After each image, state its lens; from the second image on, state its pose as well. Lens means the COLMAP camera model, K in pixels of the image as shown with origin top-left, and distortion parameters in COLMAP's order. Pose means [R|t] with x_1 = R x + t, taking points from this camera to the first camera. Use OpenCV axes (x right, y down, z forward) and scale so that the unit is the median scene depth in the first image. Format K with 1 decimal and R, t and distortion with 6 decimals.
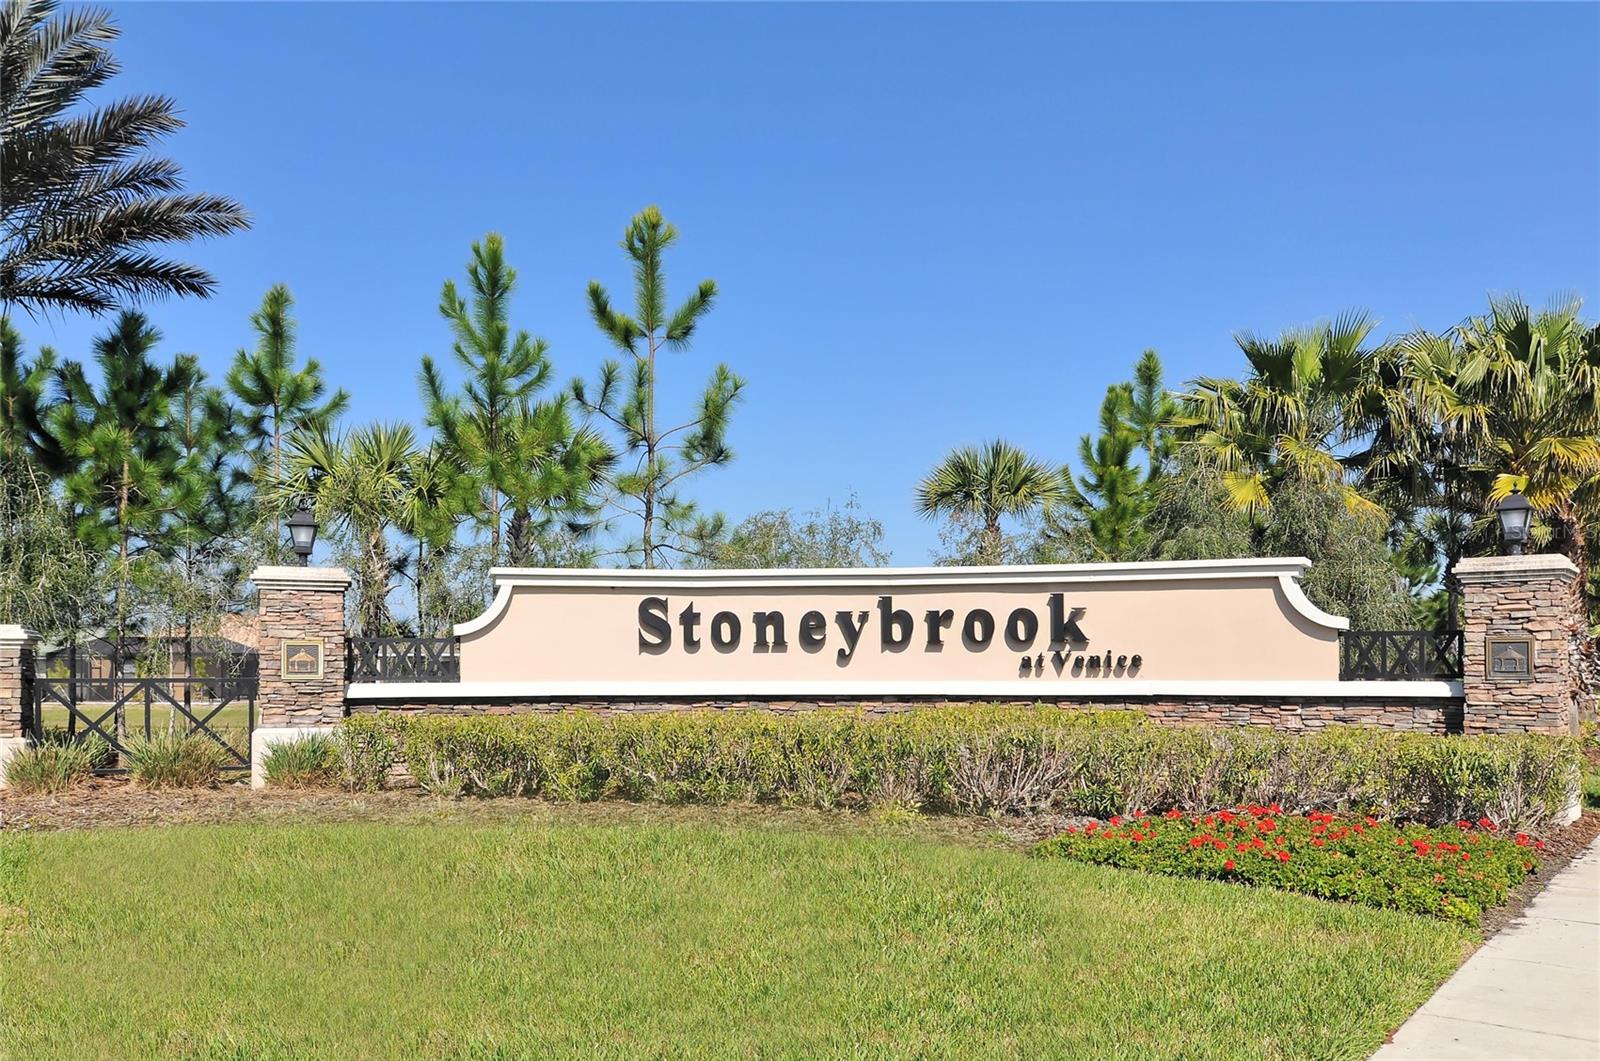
lens RADIAL K [[1313.2, 0, 798.6], [0, 1313.2, 526.5], [0, 0, 1]] dist [-0.002954, 0.001704]
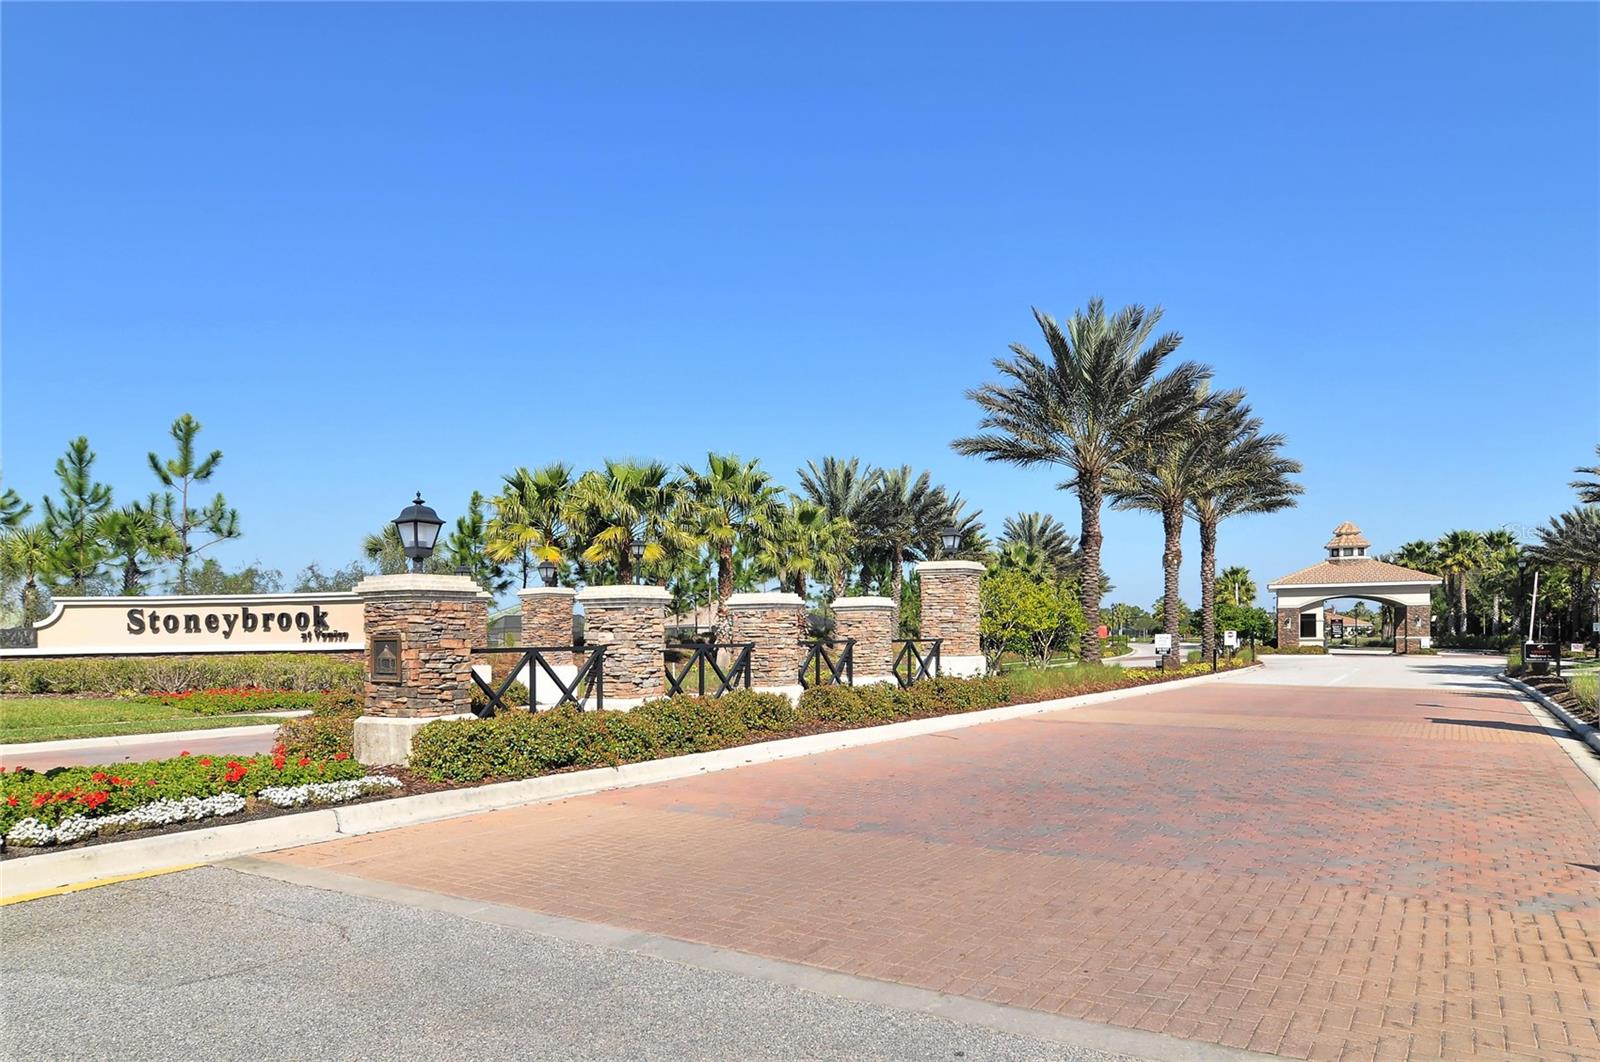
lens RADIAL K [[1076.4, 0, 801.9], [0, 1076.4, 536.8], [0, 0, 1]] dist [0.004880, 0.001262]
pose [[0.997064, -0.006809, 0.076269, 0.875788], [0.005715, 0.999878, 0.014561, -0.088404], [-0.076359, -0.014082, 0.996981, -0.908506]]
